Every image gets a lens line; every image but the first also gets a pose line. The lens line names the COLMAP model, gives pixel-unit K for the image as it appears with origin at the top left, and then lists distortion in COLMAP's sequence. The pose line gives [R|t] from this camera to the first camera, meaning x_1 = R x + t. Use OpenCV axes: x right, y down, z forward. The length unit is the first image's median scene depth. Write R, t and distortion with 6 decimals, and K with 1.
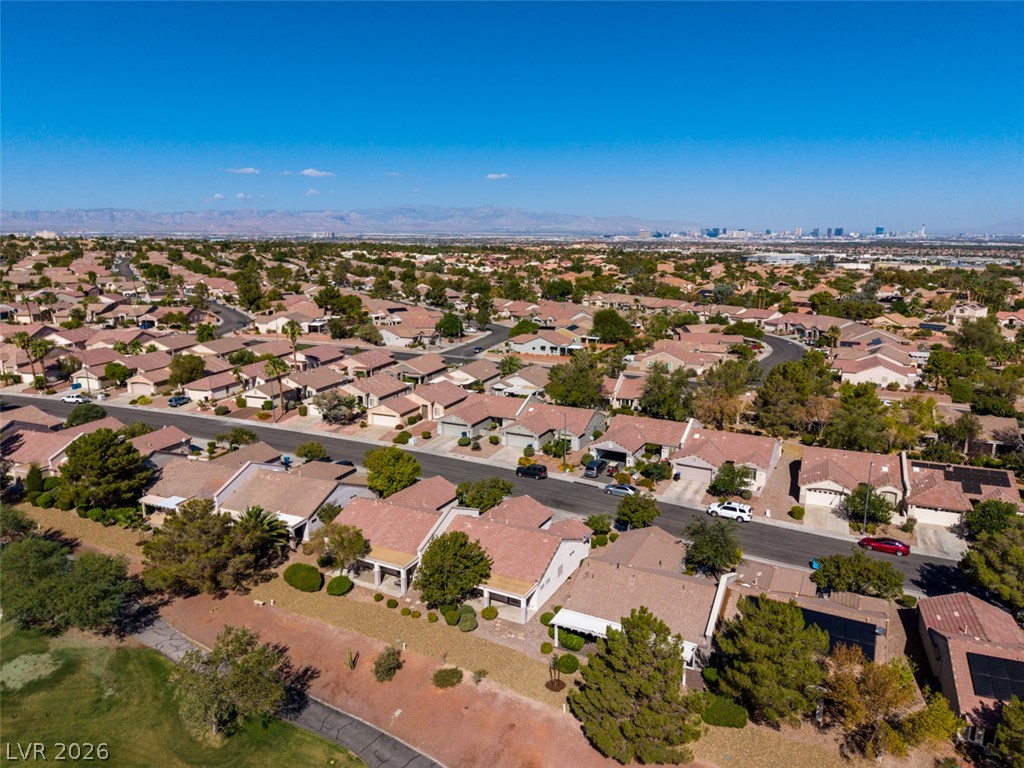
lens RADIAL K [[680.3, 0, 509.4], [0, 680.3, 398.3], [0, 0, 1]] dist [0.027696, -0.030803]
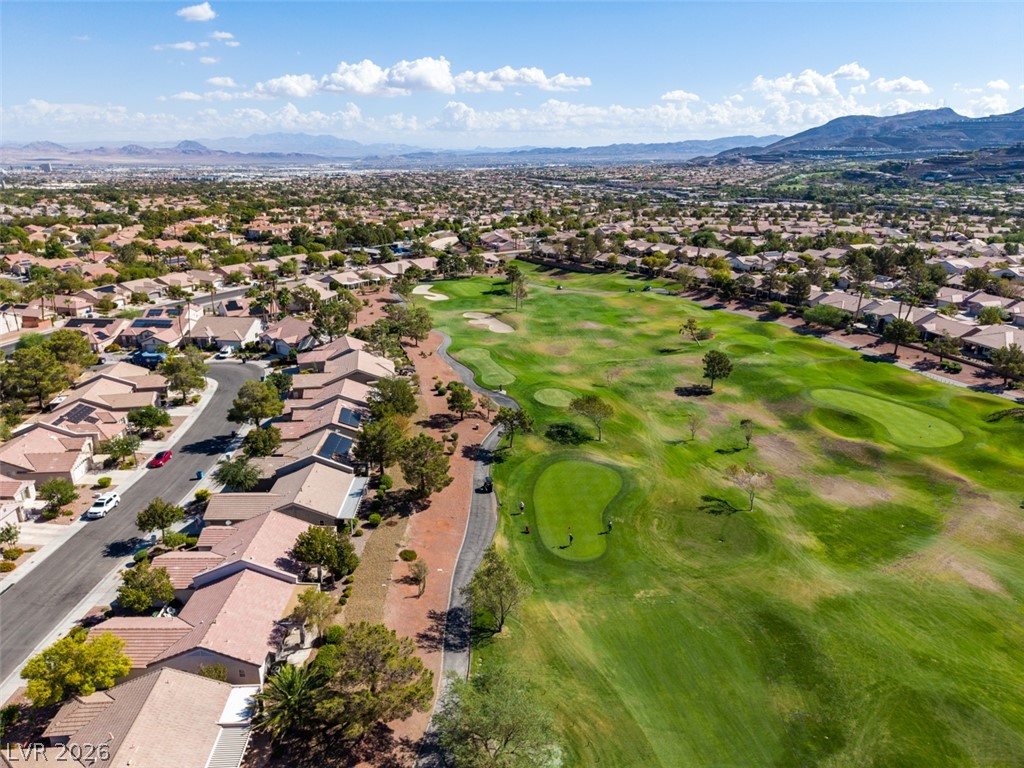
lens RADIAL K [[679.4, 0, 512.0], [0, 679.4, 384.0], [0, 0, 1]] dist [0.041747, -0.050441]
pose [[-0.485219, -0.283536, 0.827145, -0.897204], [0.200125, 0.884845, 0.420712, -0.359448], [-0.851183, 0.369670, -0.372601, 0.788339]]
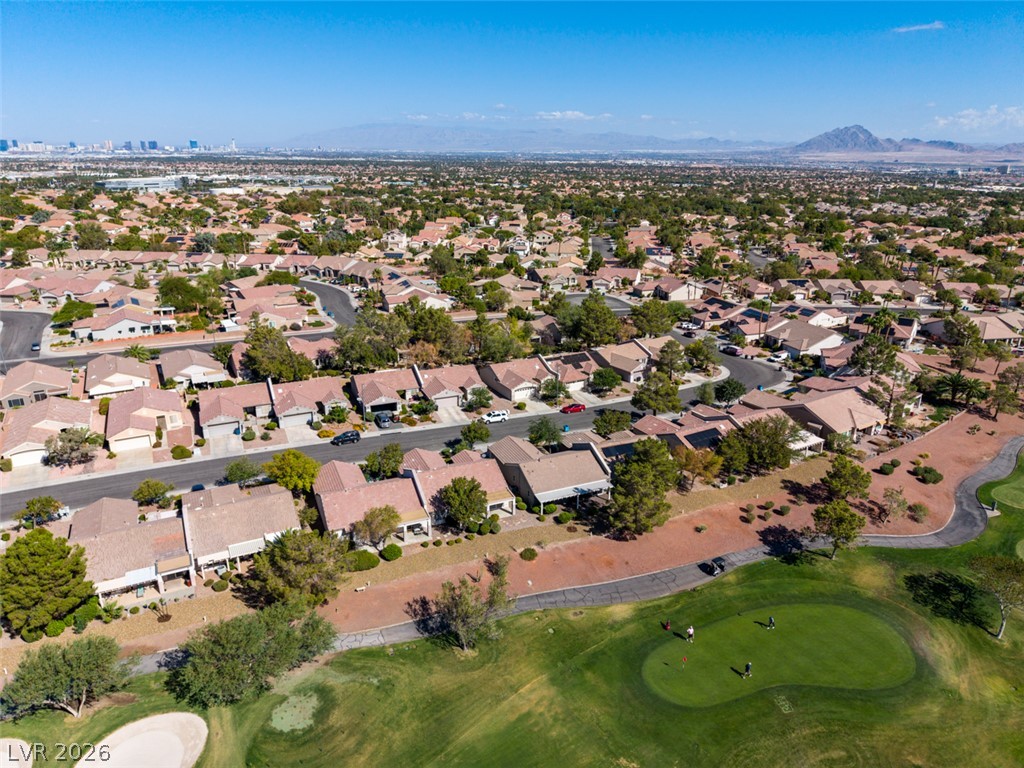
lens RADIAL K [[679.4, 0, 512.0], [0, 679.4, 384.0], [0, 0, 1]] dist [0.041747, -0.050441]
pose [[0.625093, -0.251417, 0.738950, -0.759294], [0.179137, 0.967644, 0.177691, -0.169857], [-0.759716, 0.021300, 0.649906, -0.009573]]
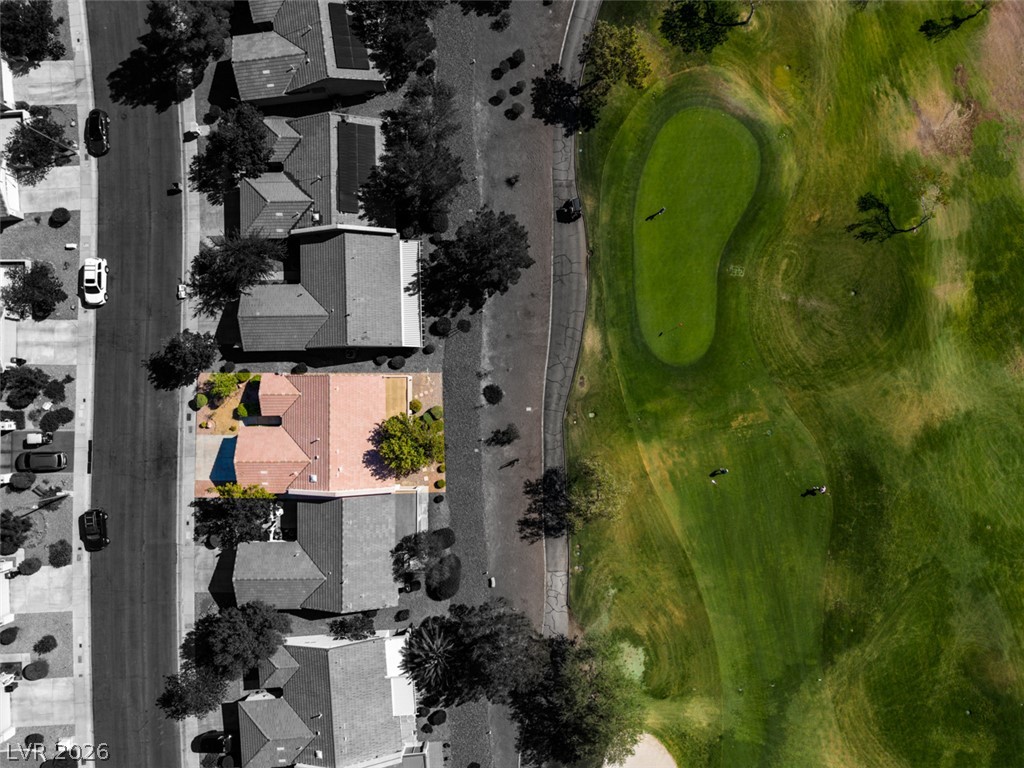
lens RADIAL K [[679.4, 0, 512.0], [0, 679.4, 384.0], [0, 0, 1]] dist [0.041747, -0.050441]
pose [[-0.479442, -0.877397, 0.017595, -0.073705], [0.206772, -0.093457, 0.973915, -0.621670], [-0.852866, 0.470574, 0.226228, 0.401479]]
